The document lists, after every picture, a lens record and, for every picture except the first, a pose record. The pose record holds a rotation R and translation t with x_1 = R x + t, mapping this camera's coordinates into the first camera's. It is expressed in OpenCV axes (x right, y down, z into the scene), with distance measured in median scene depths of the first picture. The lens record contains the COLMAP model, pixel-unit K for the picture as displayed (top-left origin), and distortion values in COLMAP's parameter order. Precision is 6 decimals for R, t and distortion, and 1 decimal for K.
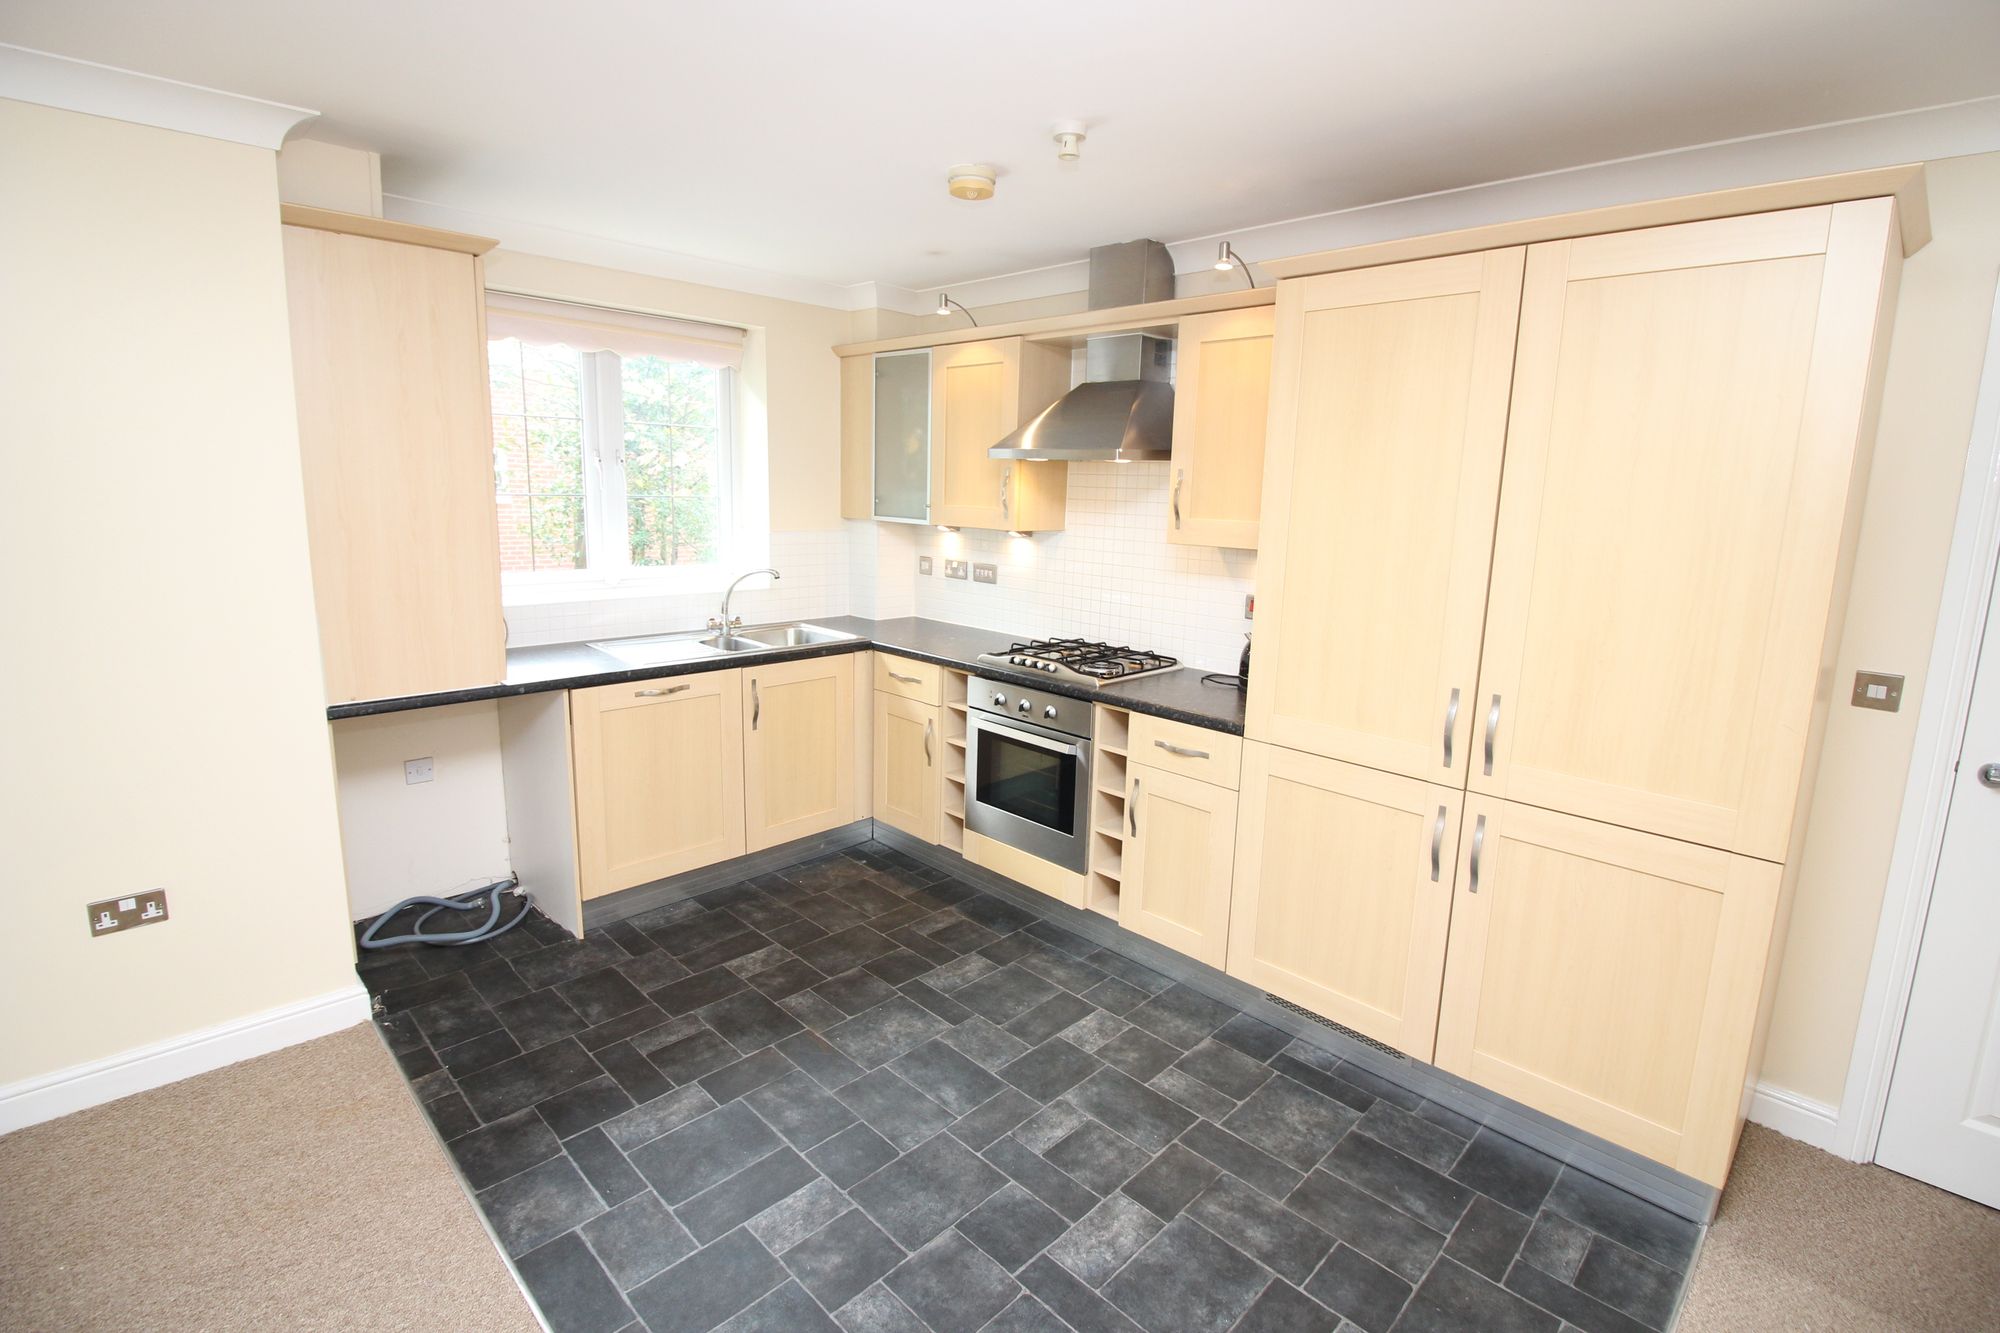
lens RADIAL K [[918.2, 0, 1012.9], [0, 918.2, 653.5], [0, 0, 1]] dist [-0.011849, -0.001055]
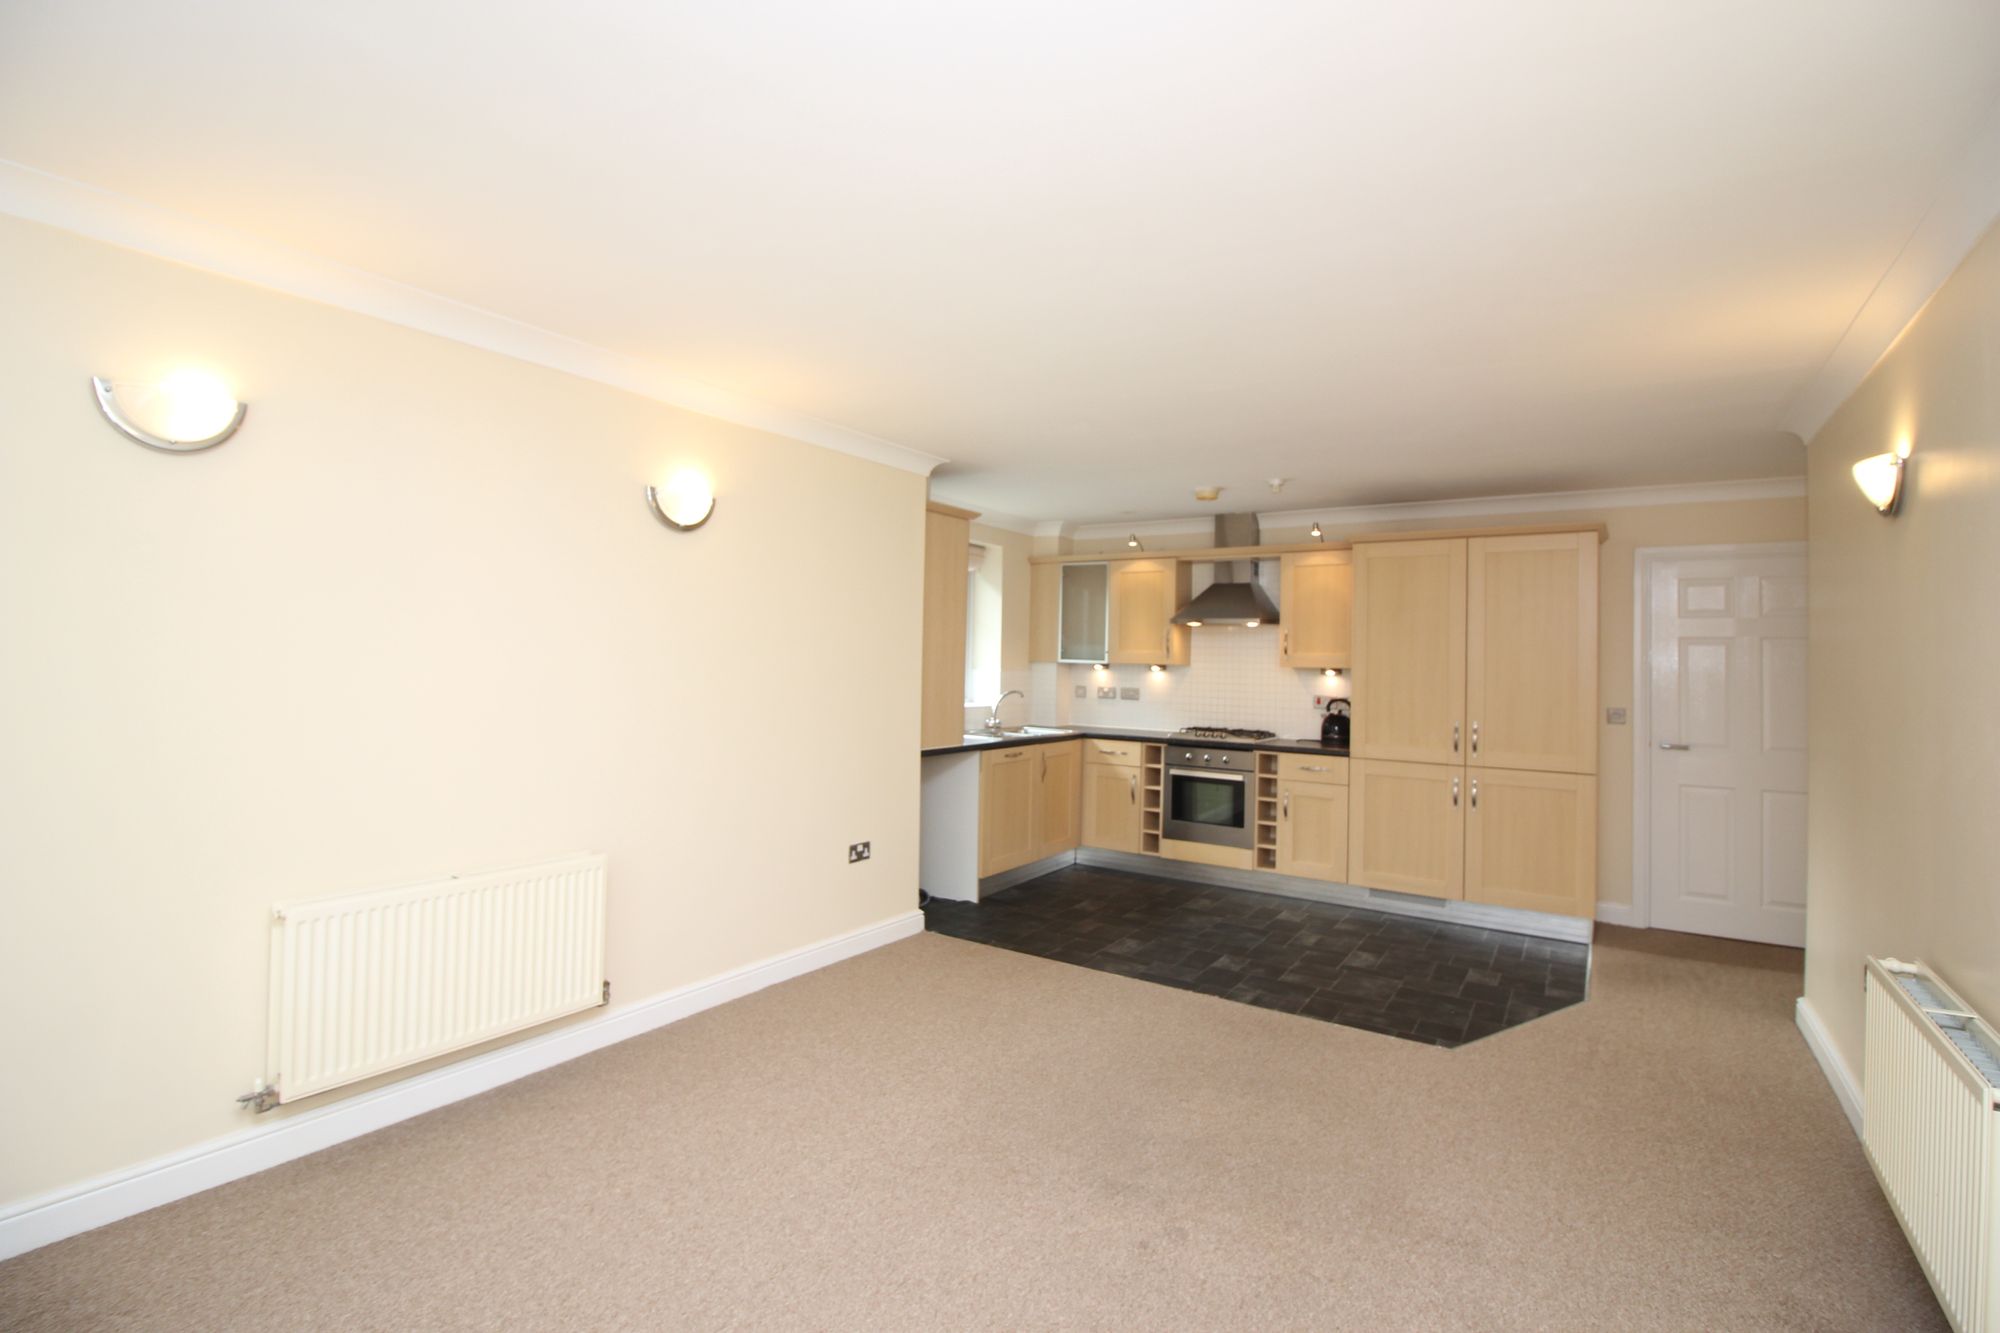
lens RADIAL K [[918.2, 0, 990.5], [0, 918.2, 663.5], [0, 0, 1]] dist [-0.011849, -0.001055]
pose [[0.982948, -0.006762, 0.183757, -0.824383], [0.038293, 0.984942, -0.168590, 0.179207], [-0.179850, 0.172752, 0.968406, -0.784104]]
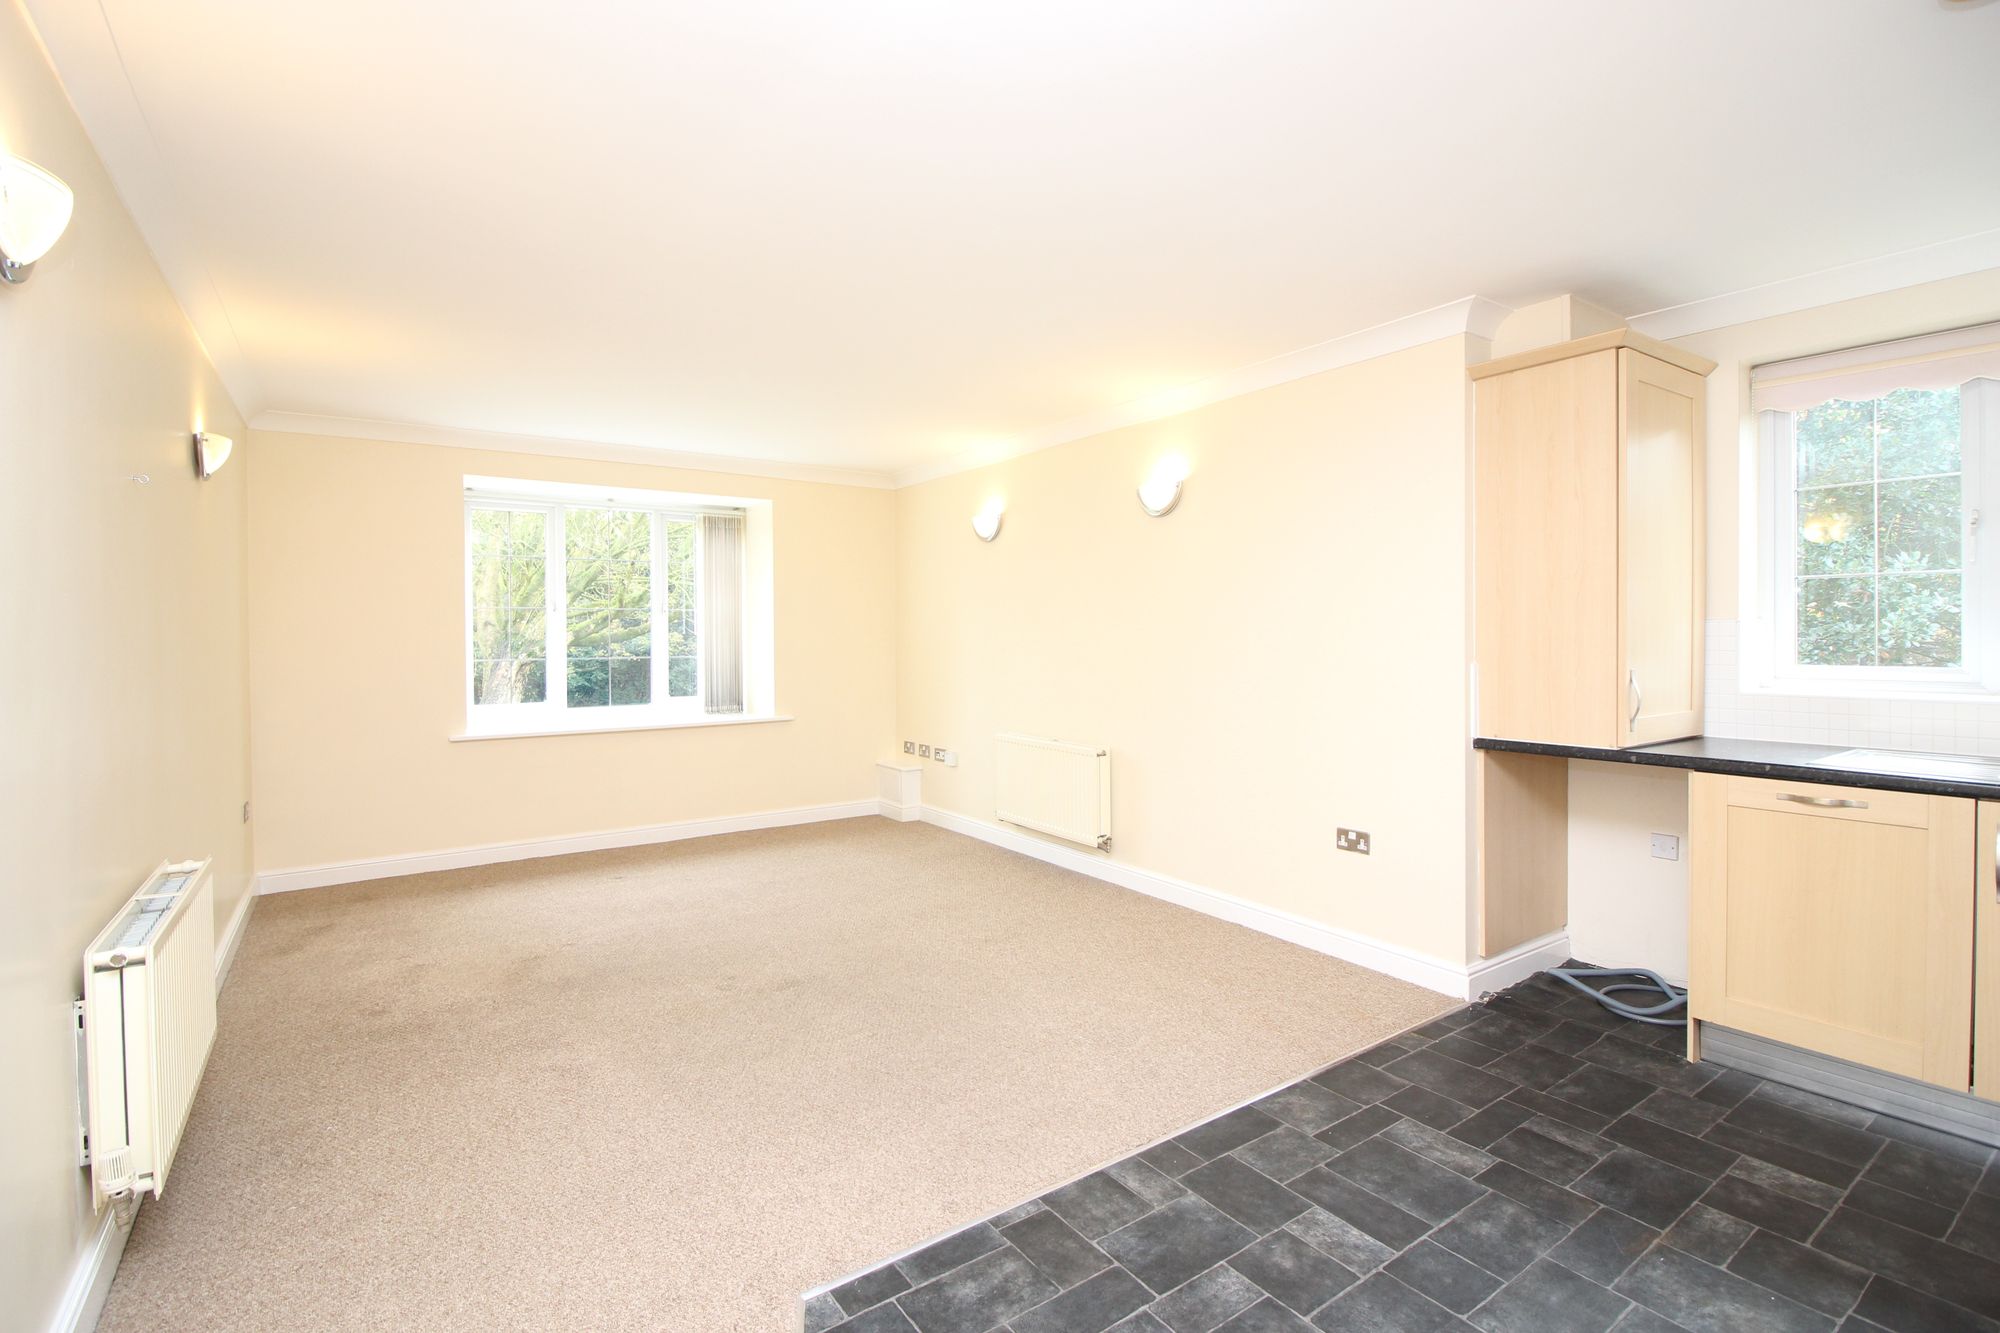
lens RADIAL K [[918.2, 0, 1000.4], [0, 918.2, 665.2], [0, 0, 1]] dist [-0.011849, -0.001055]
pose [[-0.183210, 0.006445, -0.983053, 0.549756], [-0.174613, 0.983865, 0.038993, 0.022819], [0.967442, 0.178797, -0.179128, 0.495577]]
